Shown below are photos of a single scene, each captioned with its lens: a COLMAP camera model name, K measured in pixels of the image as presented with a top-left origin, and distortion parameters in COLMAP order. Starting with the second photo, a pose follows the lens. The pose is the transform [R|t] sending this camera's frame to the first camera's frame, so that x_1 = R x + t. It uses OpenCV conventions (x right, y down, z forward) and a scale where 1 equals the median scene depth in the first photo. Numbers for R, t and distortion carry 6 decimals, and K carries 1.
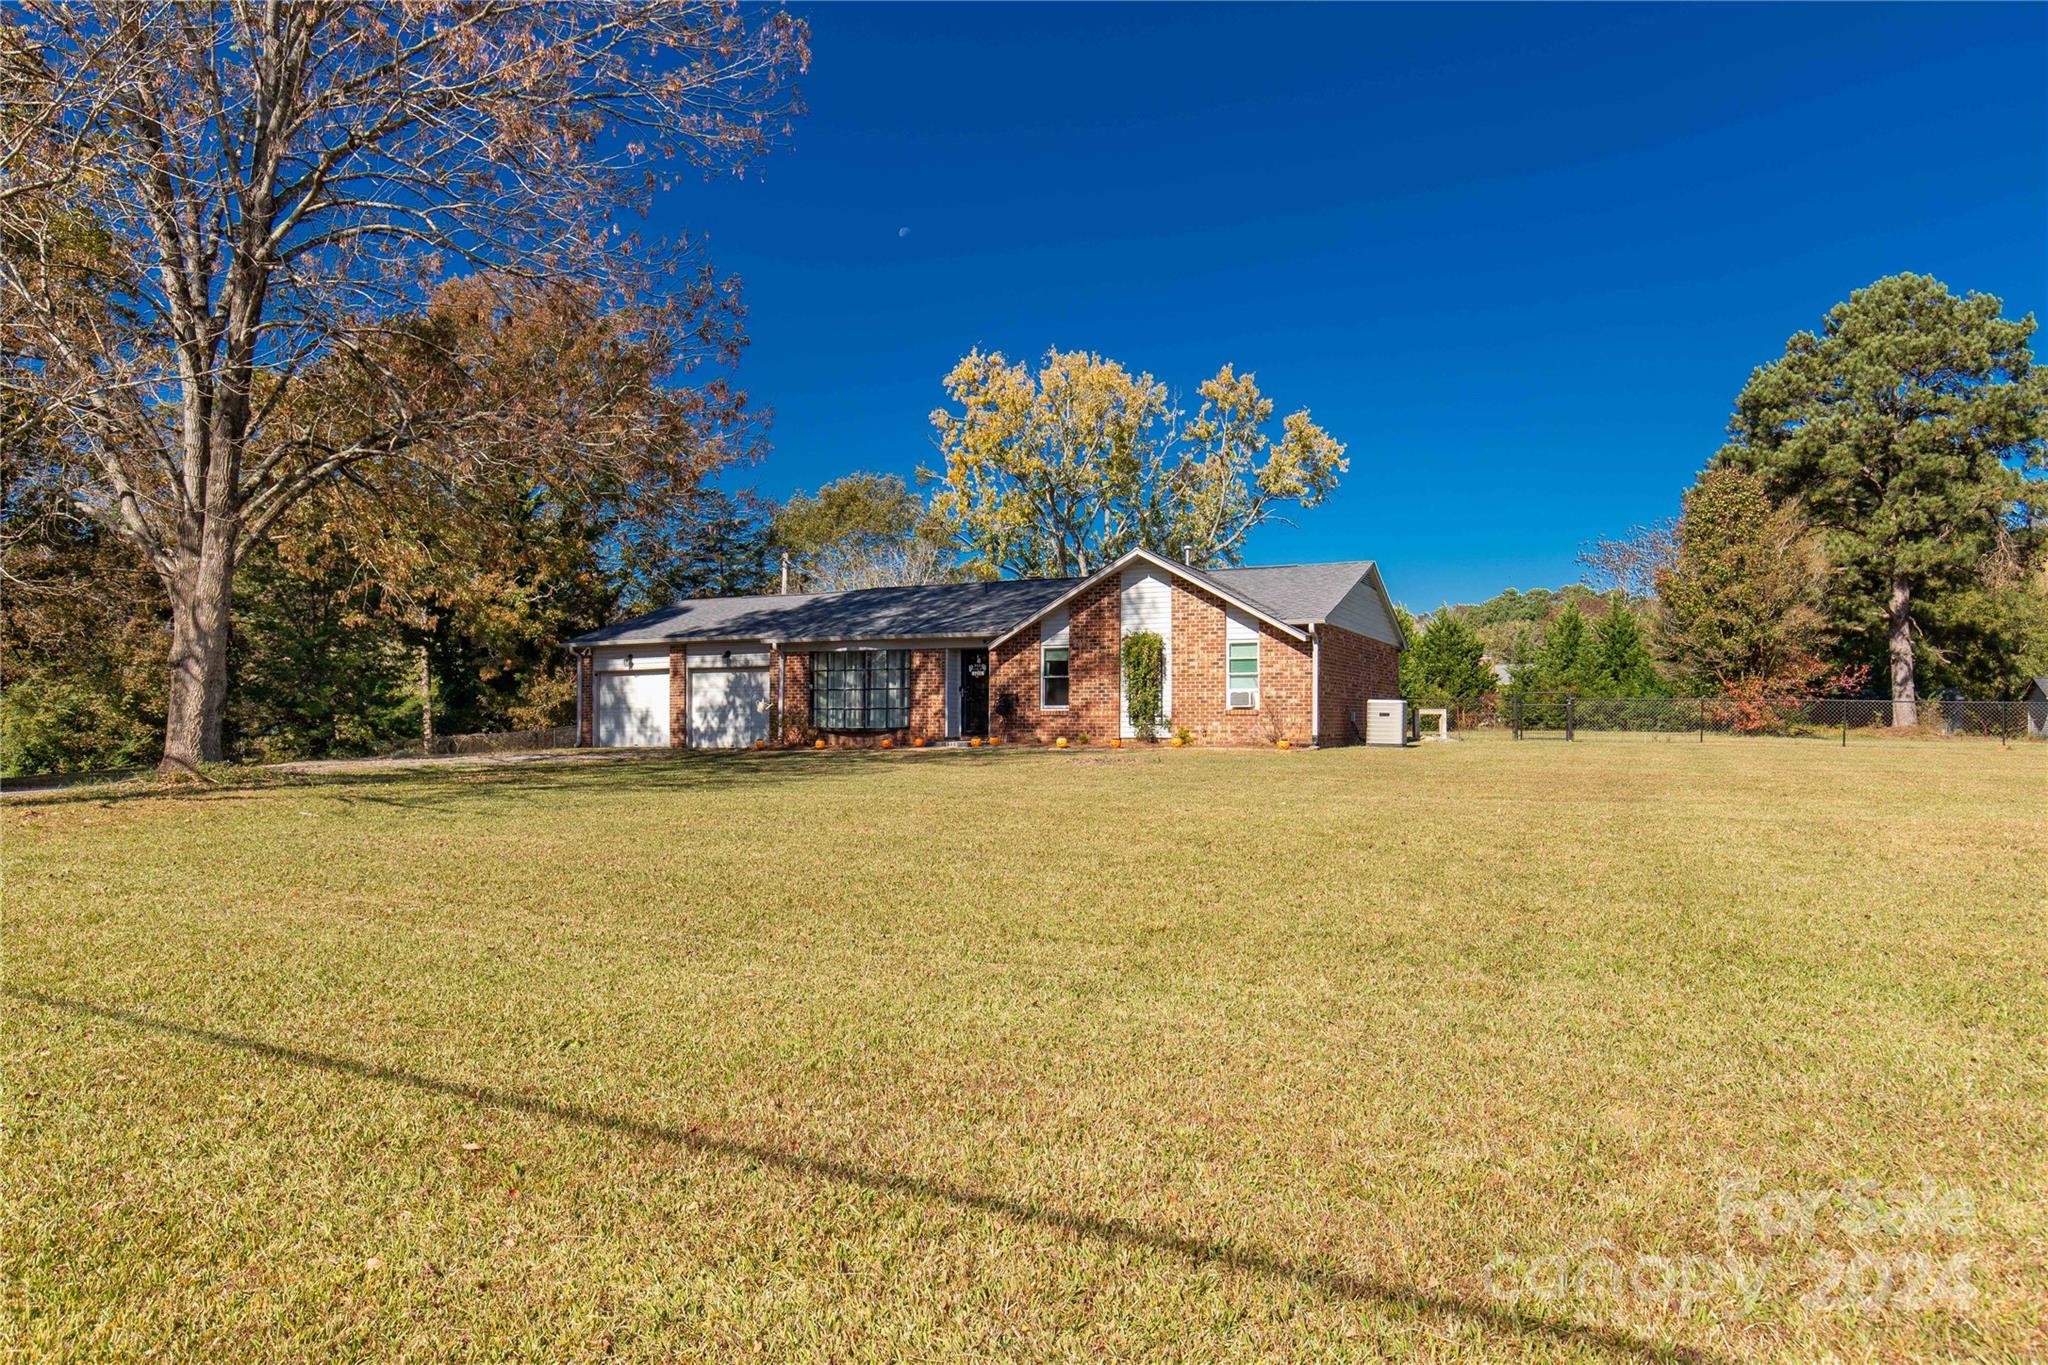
lens RADIAL K [[1266.1, 0, 1019.5], [0, 1266.1, 701.6], [0, 0, 1]] dist [-0.000351, 0.000855]
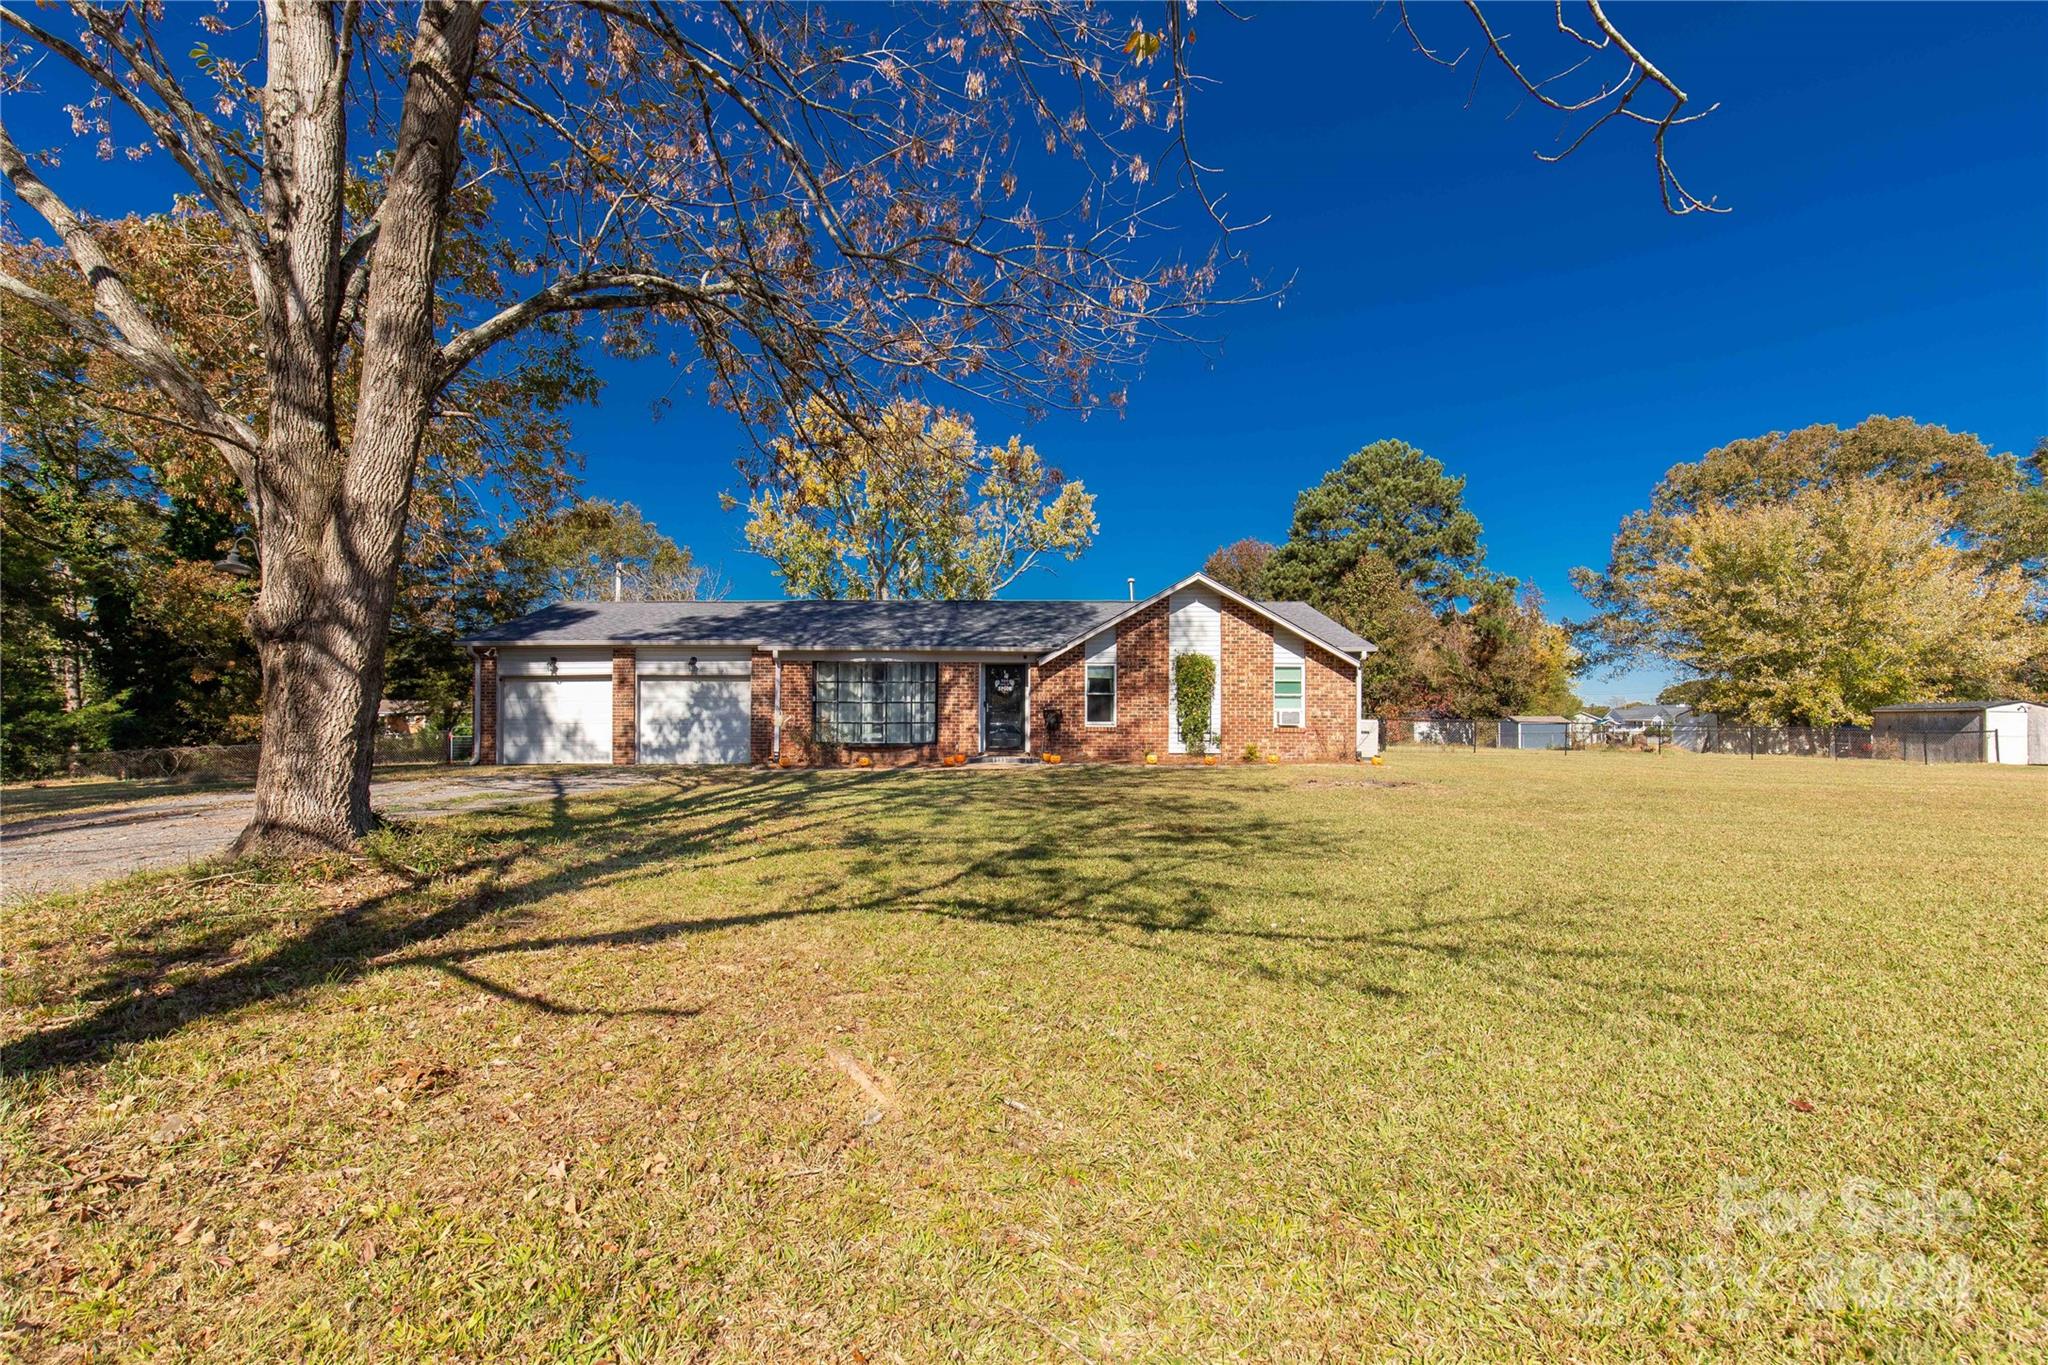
lens RADIAL K [[936.7, 0, 1035.2], [0, 936.7, 718.9], [0, 0, 1]] dist [-0.005384, -0.001843]
pose [[0.899177, 0.008854, 0.437495, -0.323966], [-0.010819, 0.999939, 0.001998, -0.000471], [-0.437451, -0.006530, 0.899219, 0.317332]]
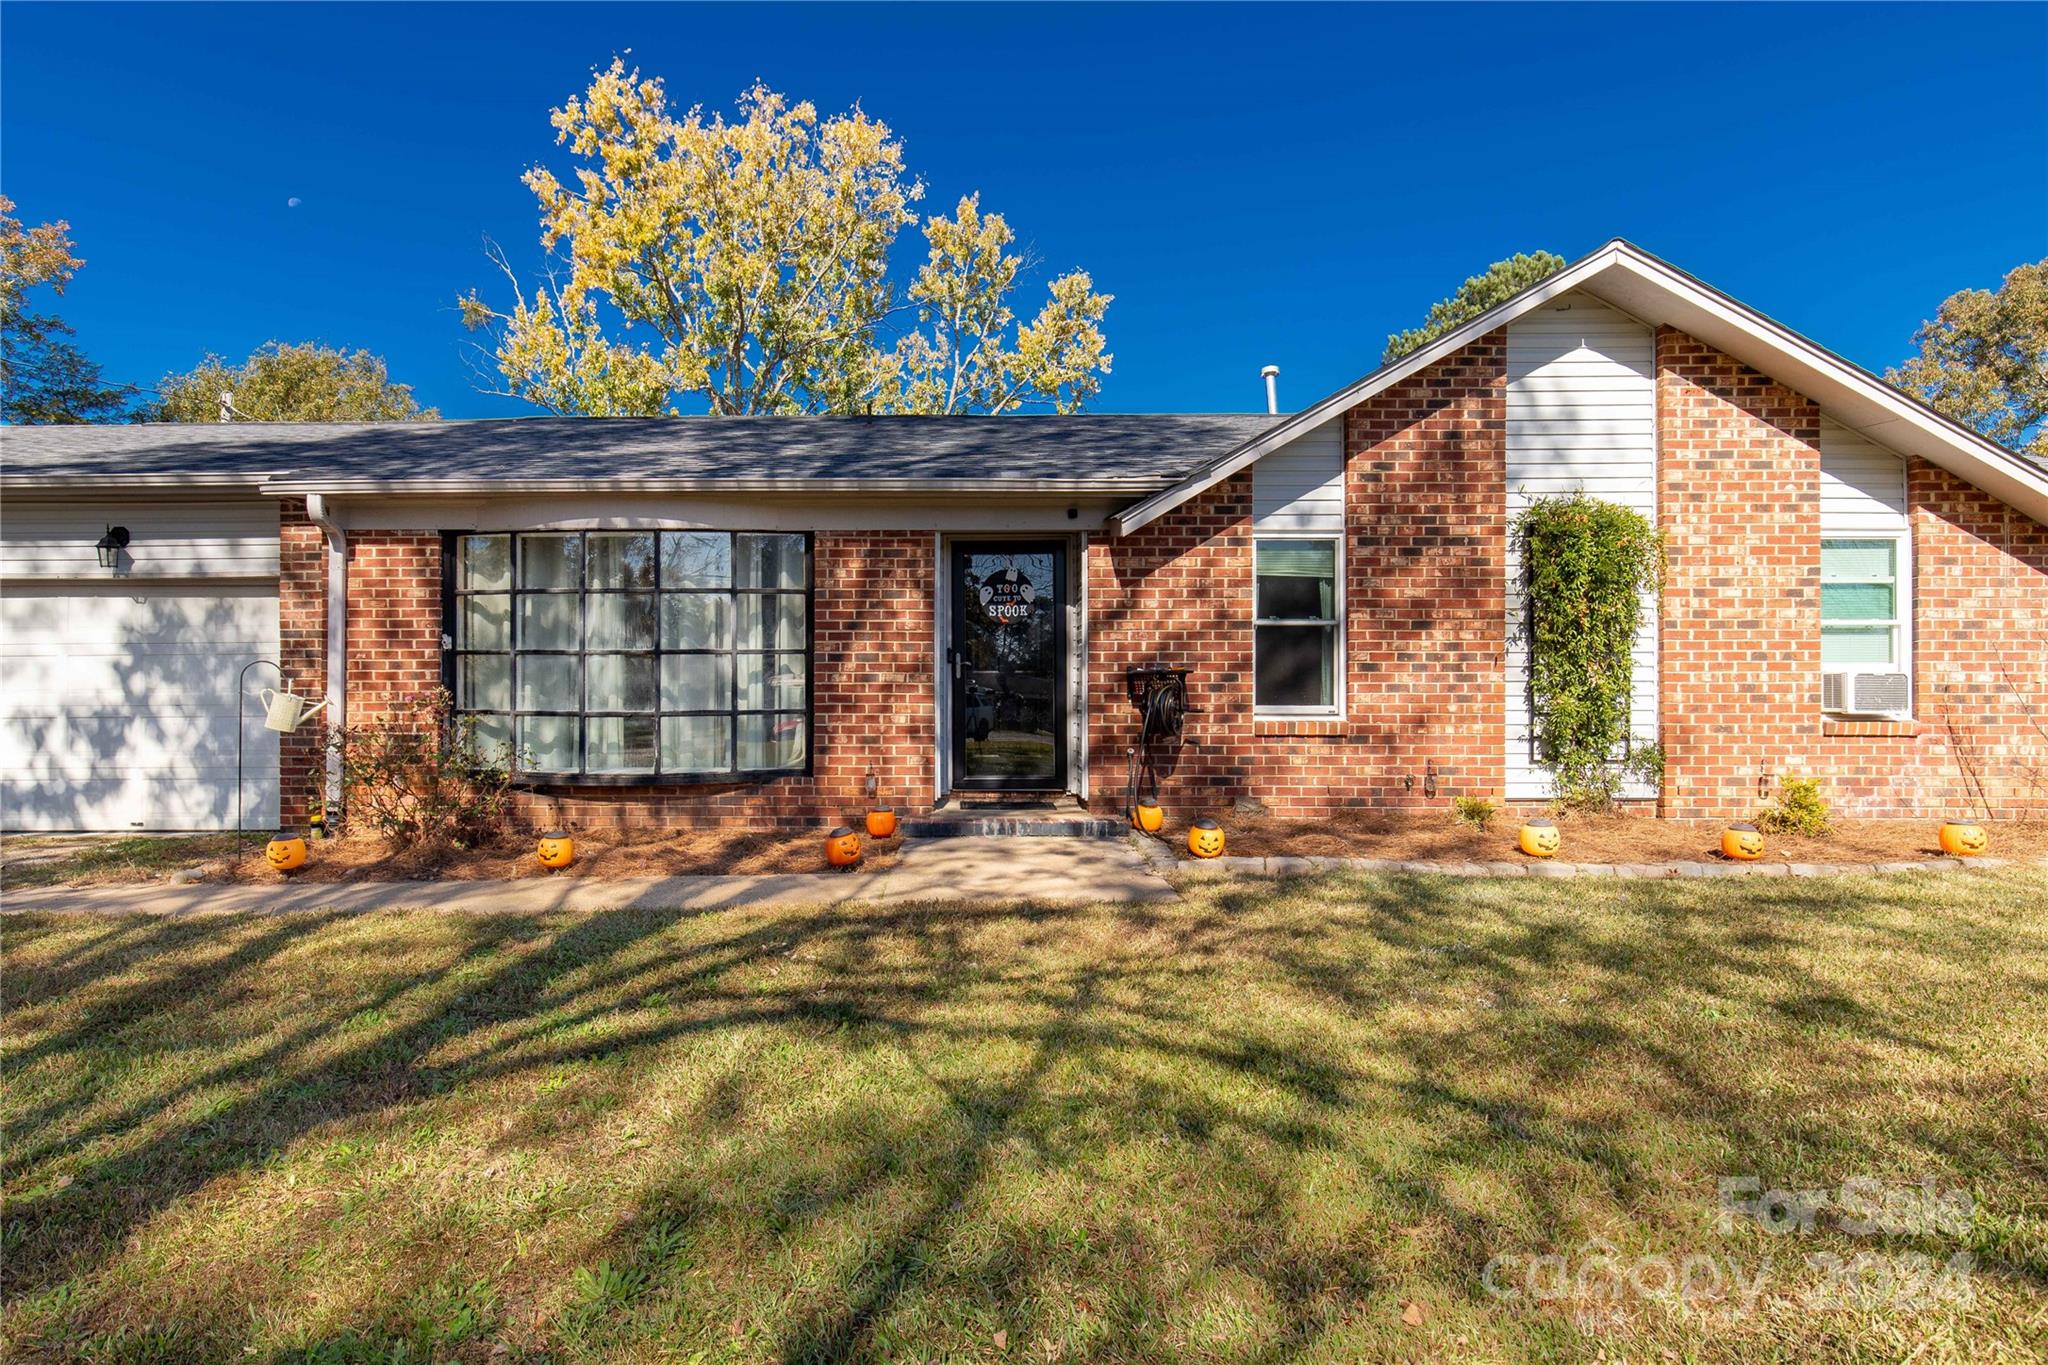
lens RADIAL K [[1184.7, 0, 975.4], [0, 1184.7, 726.2], [0, 0, 1]] dist [-0.011272, 0.002138]
pose [[0.906348, -0.007765, 0.422462, -0.173997], [-0.003511, 0.999658, 0.025906, -0.000084], [-0.422518, -0.024963, 0.906011, 0.689699]]
